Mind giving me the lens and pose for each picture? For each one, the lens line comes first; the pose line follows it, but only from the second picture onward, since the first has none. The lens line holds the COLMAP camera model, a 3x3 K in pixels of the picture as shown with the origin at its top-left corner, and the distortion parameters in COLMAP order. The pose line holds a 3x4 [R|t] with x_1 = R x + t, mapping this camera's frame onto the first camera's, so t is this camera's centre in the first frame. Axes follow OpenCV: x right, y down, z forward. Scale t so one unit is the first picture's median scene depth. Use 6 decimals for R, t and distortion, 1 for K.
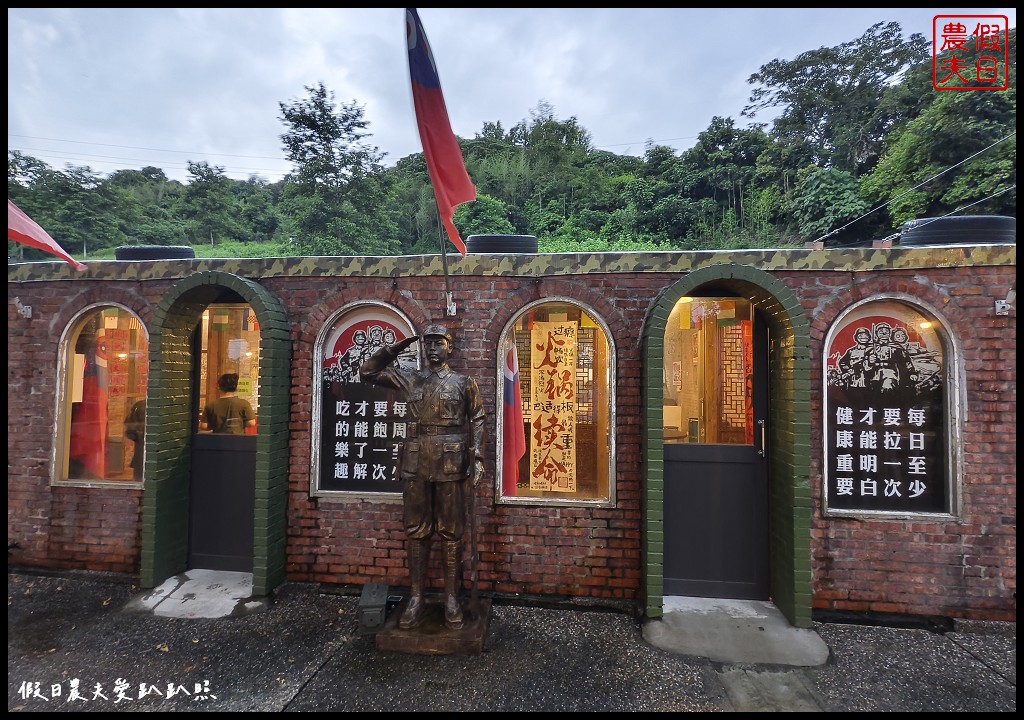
lens RADIAL K [[477.2, 0, 513.2], [0, 477.2, 362.9], [0, 0, 1]] dist [-0.000945, -0.000107]
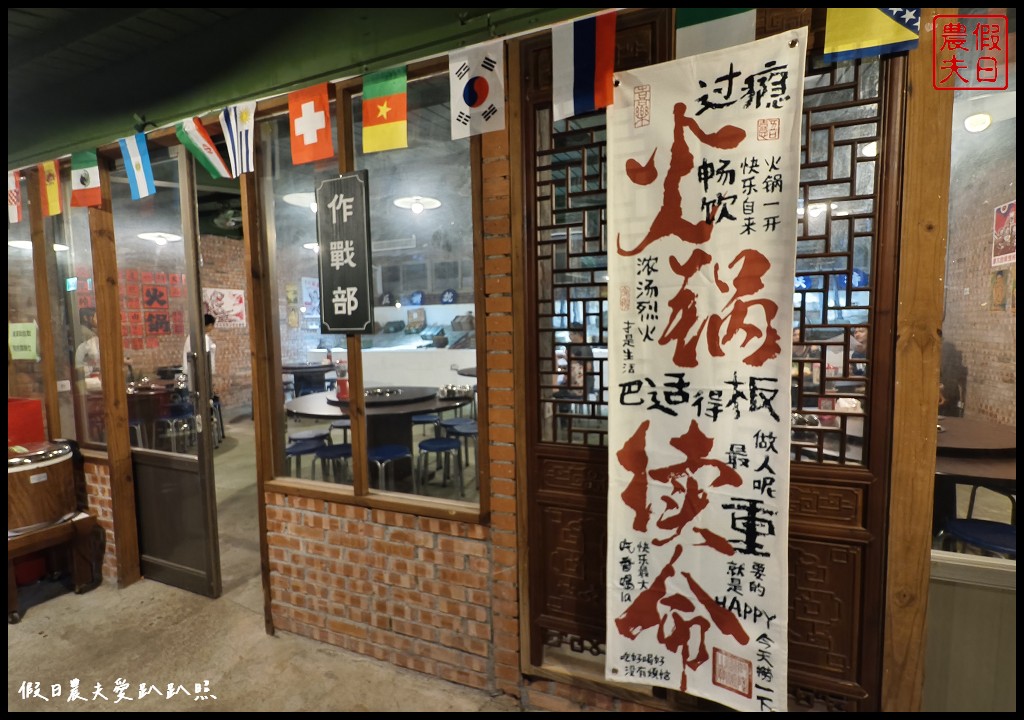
lens RADIAL K [[477.2, 0, 509.7], [0, 477.2, 363.2], [0, 0, 1]] dist [-0.000945, -0.000107]
pose [[0.961873, -0.007770, -0.273387, 0.058219], [0.040768, 0.992502, 0.115229, 0.040037], [0.270442, -0.121981, 0.954977, 0.721364]]
